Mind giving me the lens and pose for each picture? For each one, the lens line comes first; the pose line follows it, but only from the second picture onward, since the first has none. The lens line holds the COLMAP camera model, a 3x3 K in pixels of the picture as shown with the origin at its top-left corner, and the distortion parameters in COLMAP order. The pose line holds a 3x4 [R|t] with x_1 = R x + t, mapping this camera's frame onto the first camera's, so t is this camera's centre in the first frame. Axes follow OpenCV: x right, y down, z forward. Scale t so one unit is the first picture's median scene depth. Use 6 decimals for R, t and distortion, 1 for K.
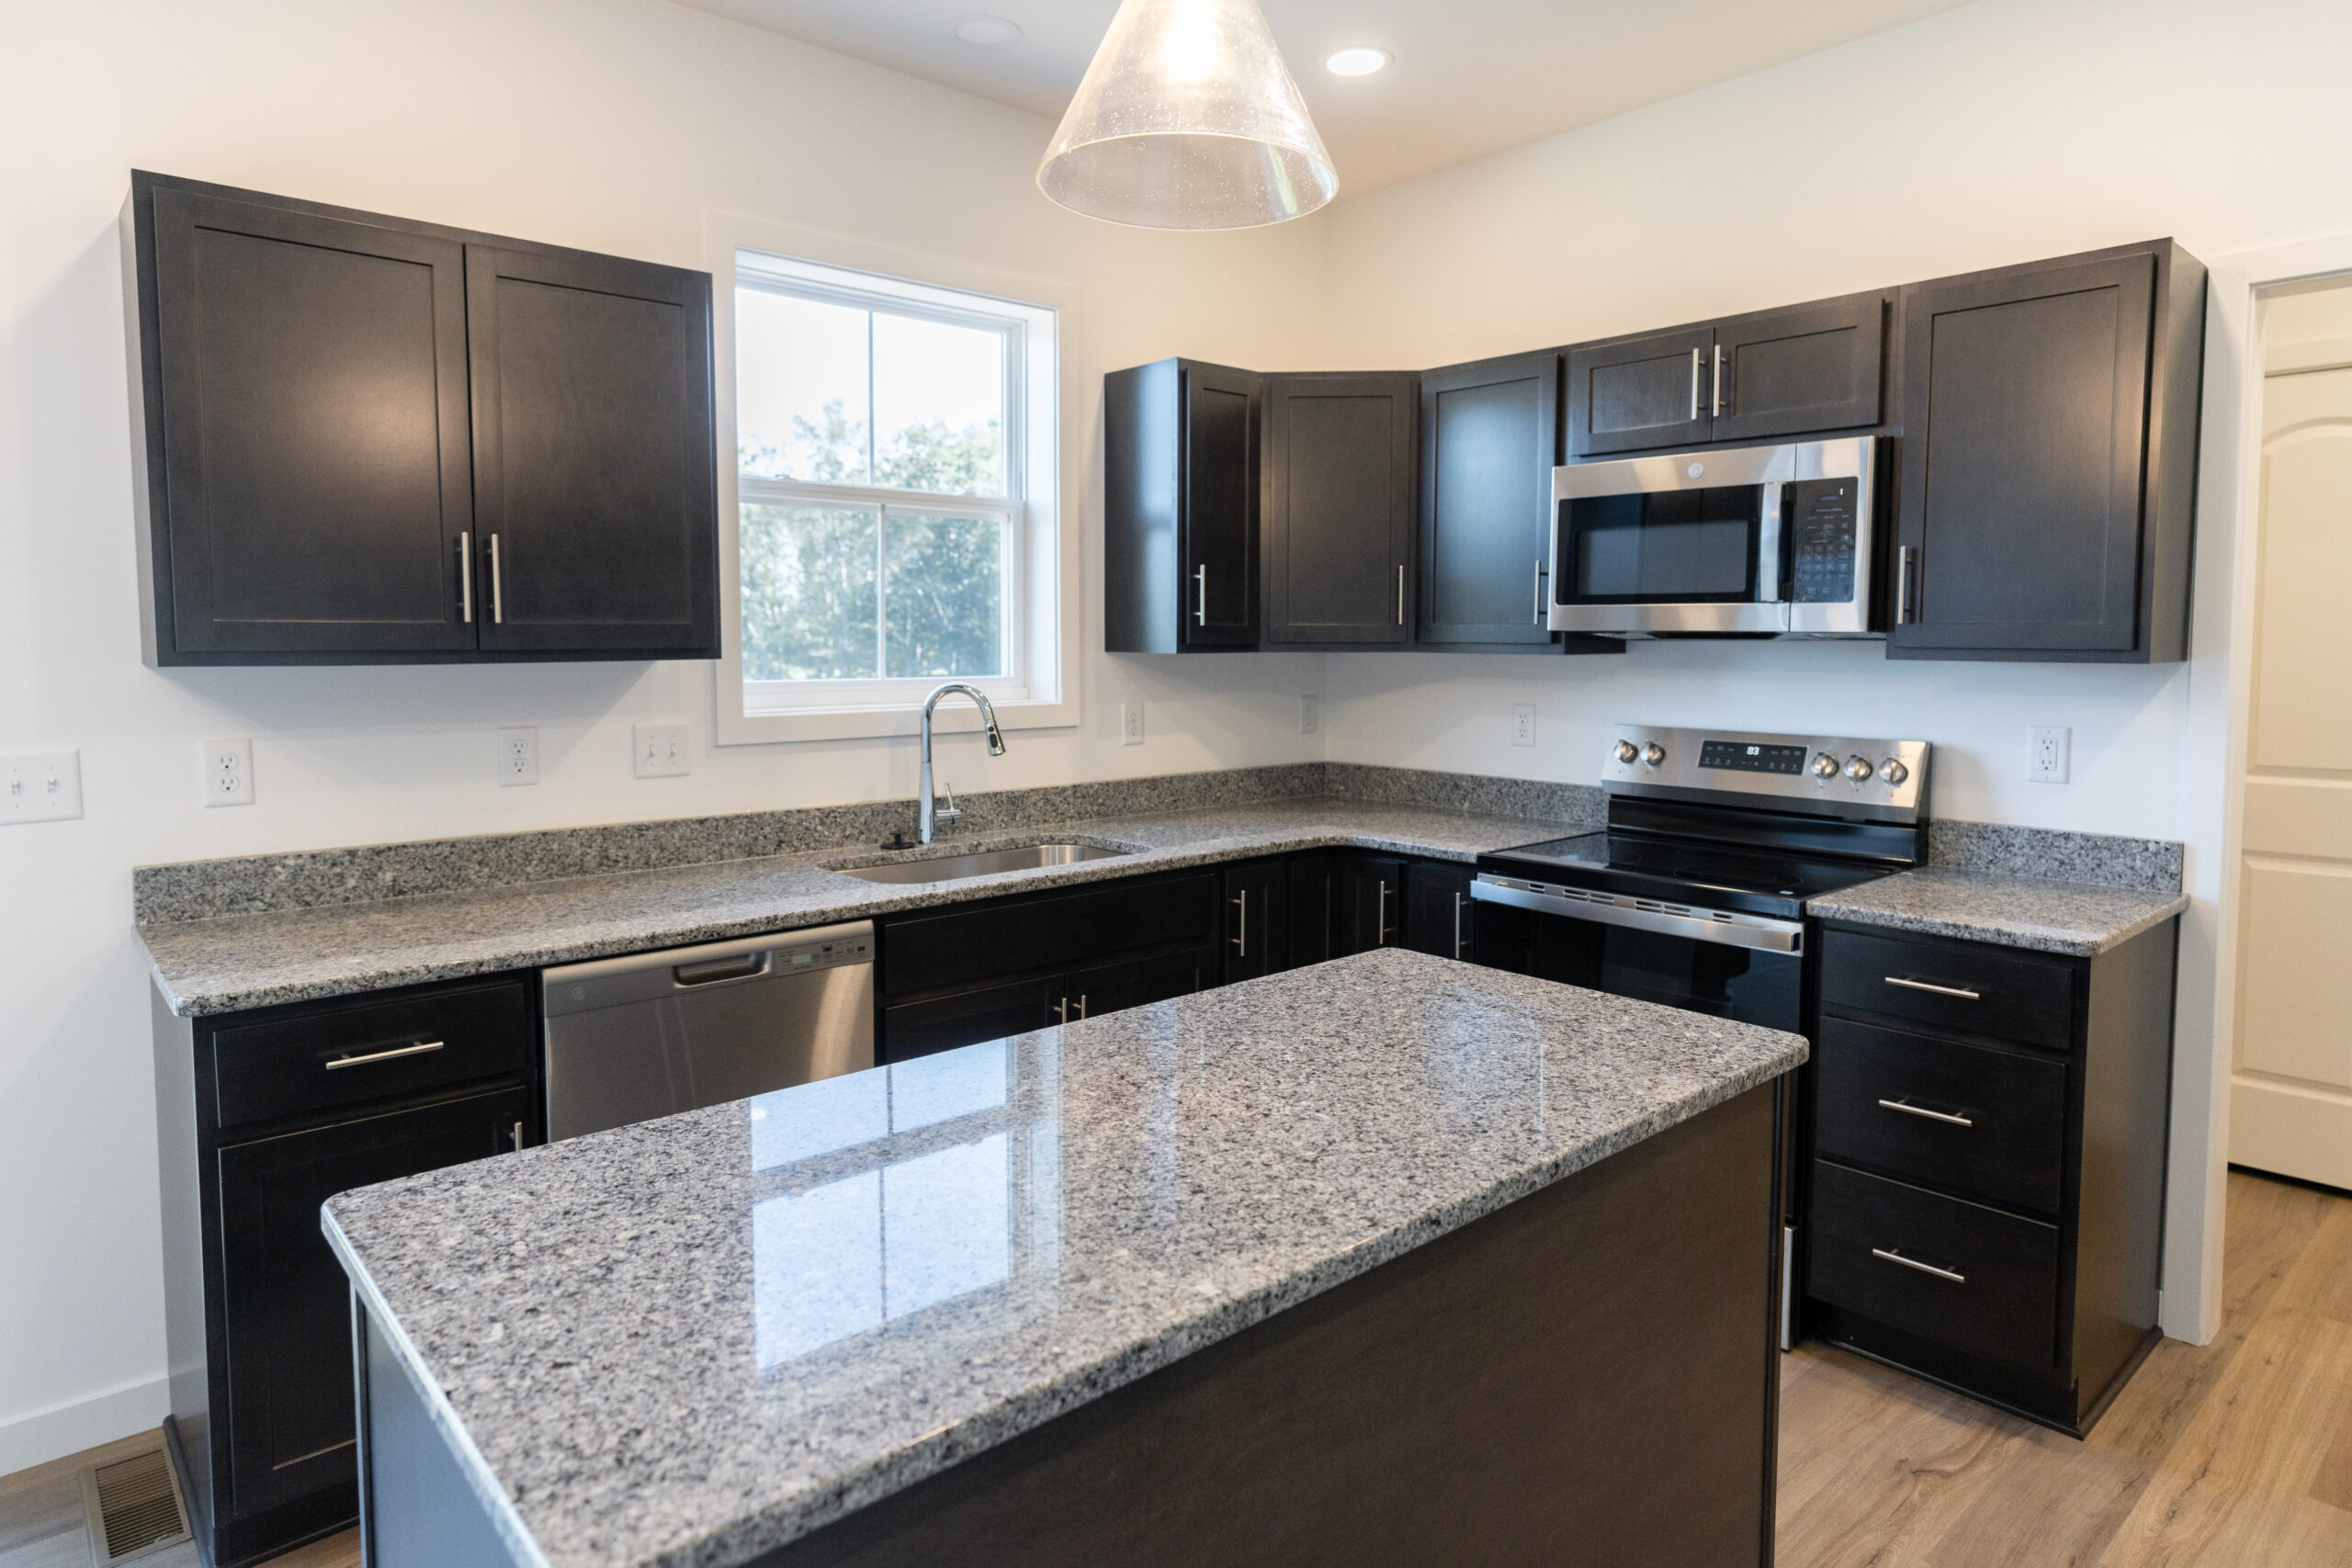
lens RADIAL K [[1402.2, 0, 1200.0], [0, 1402.2, 726.0], [0, 0, 1]] dist [0.006003, 0.000810]
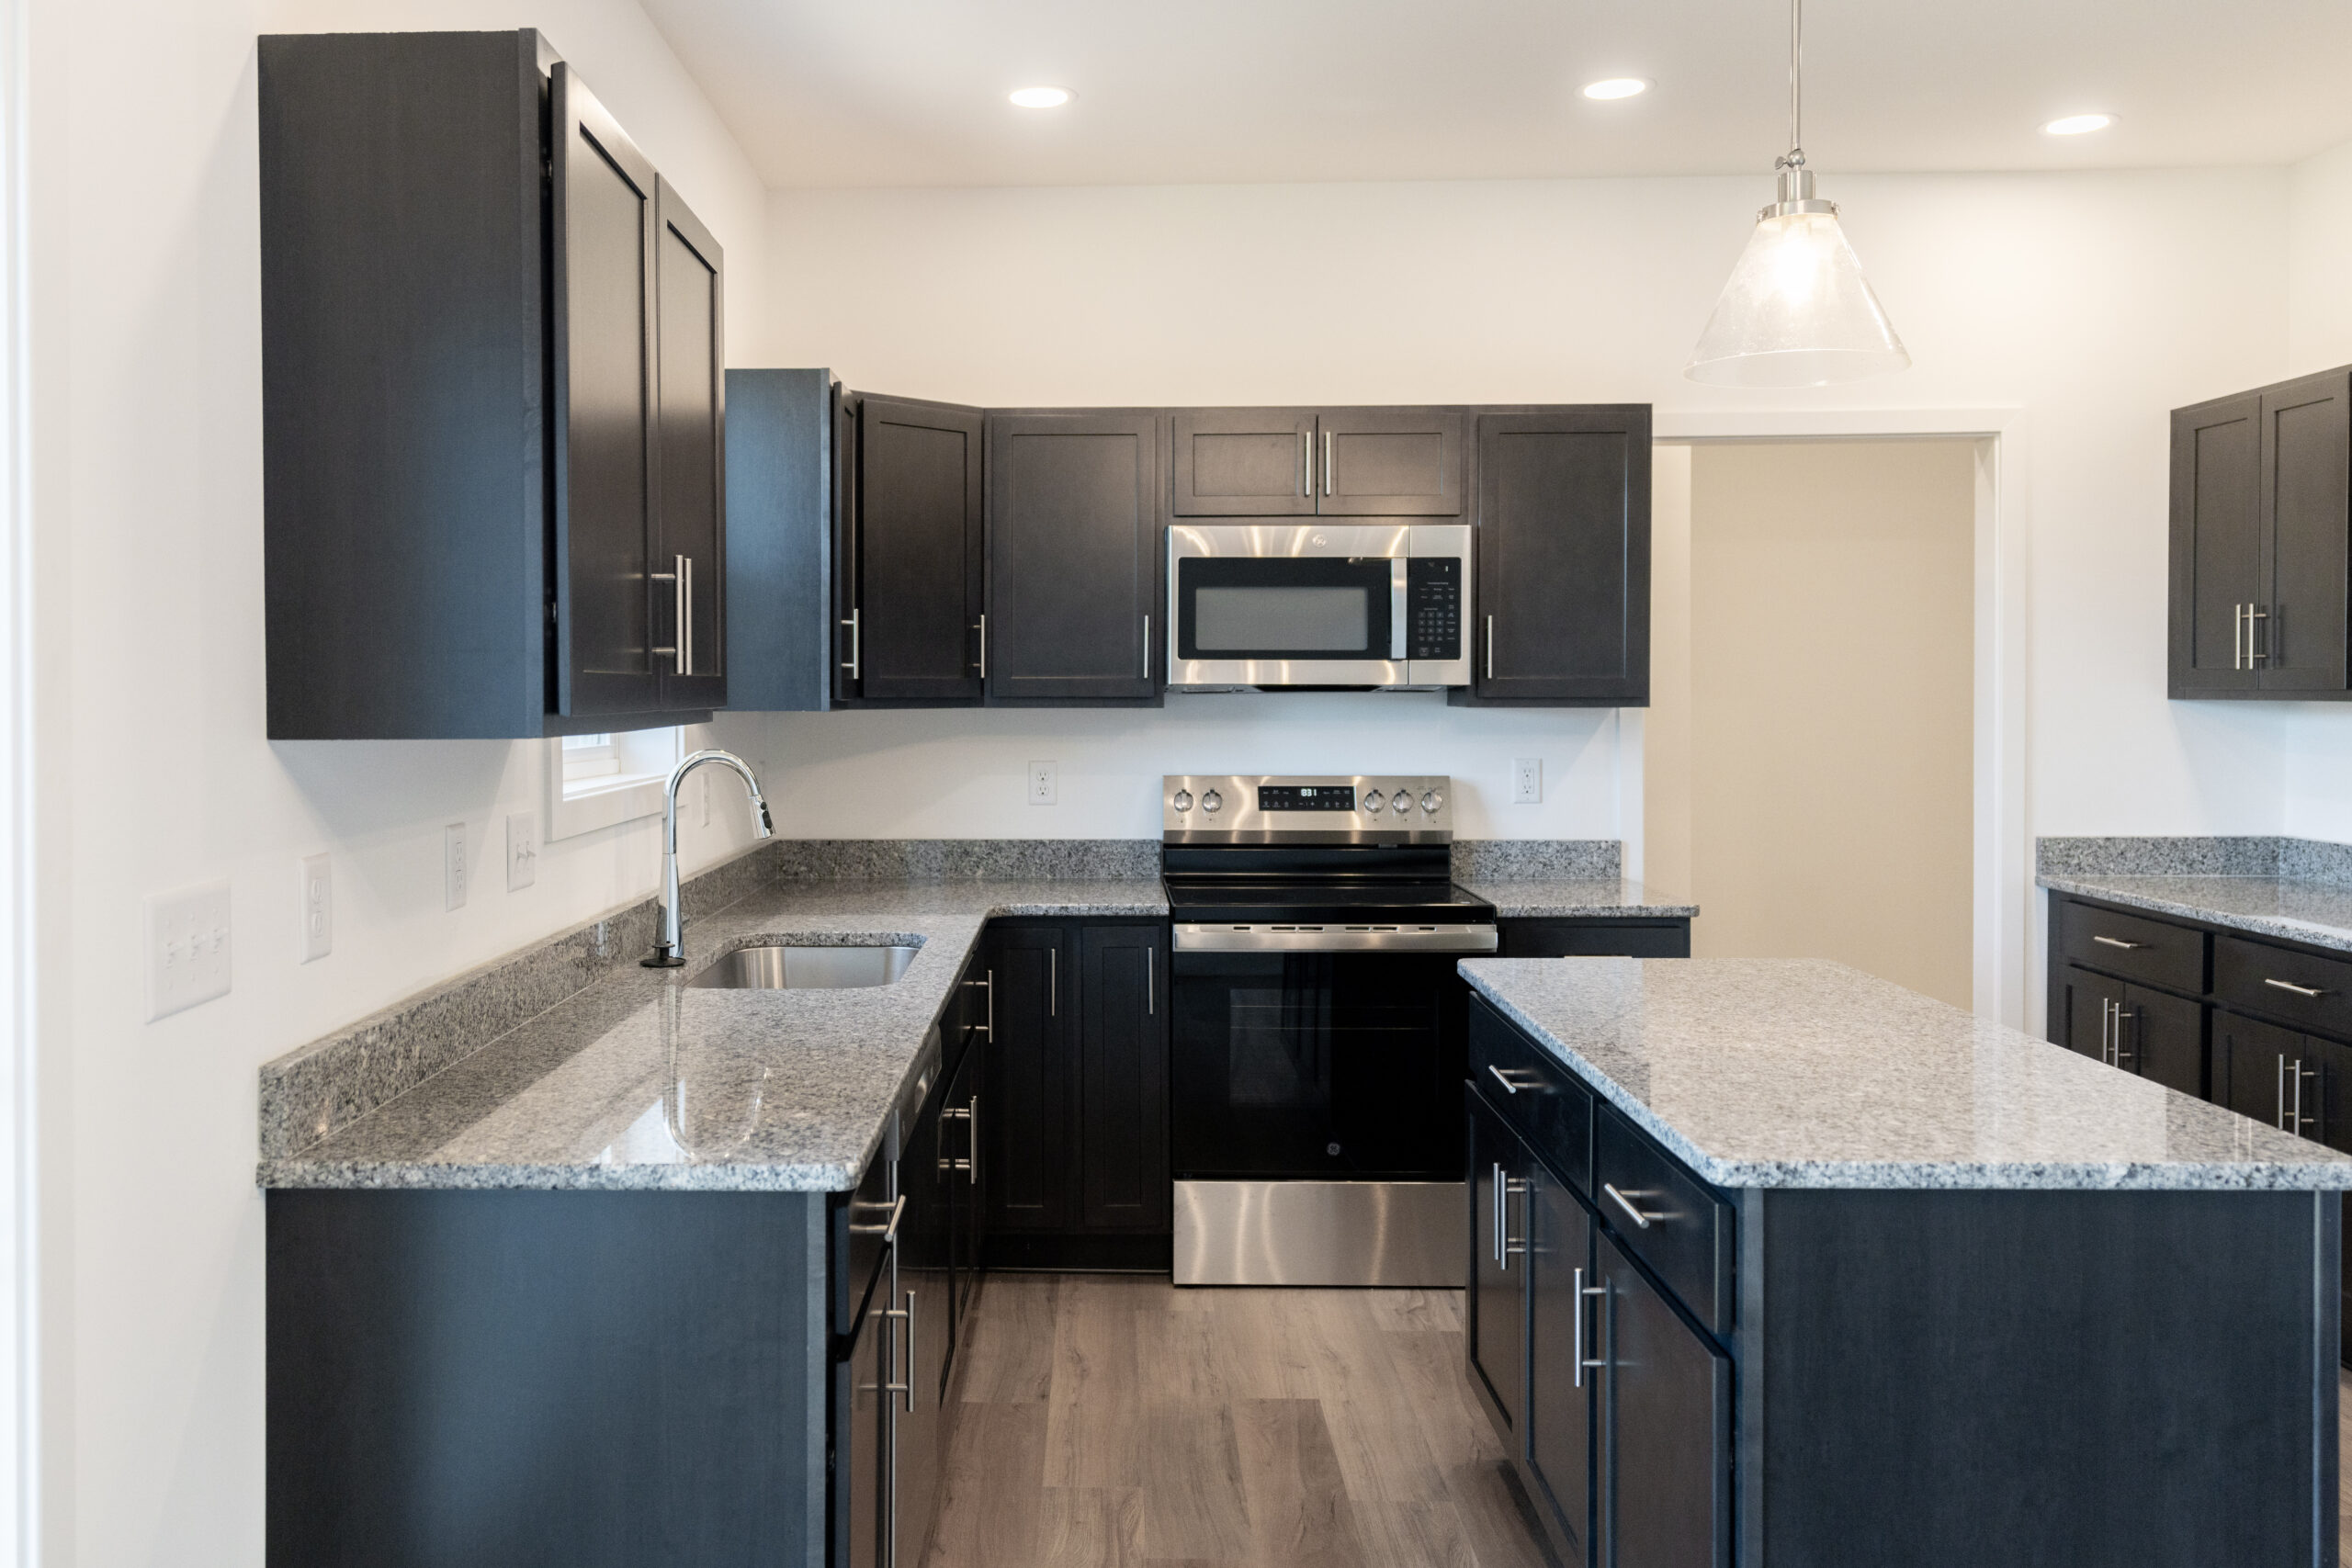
lens RADIAL K [[1843.2, 0, 1169.5], [0, 1843.2, 777.9], [0, 0, 1]] dist [-0.006061, -0.000358]
pose [[0.680022, -0.038608, 0.732175, -0.807392], [0.051590, 0.998657, 0.004745, -0.007013], [-0.731375, 0.034546, 0.681100, 0.098302]]
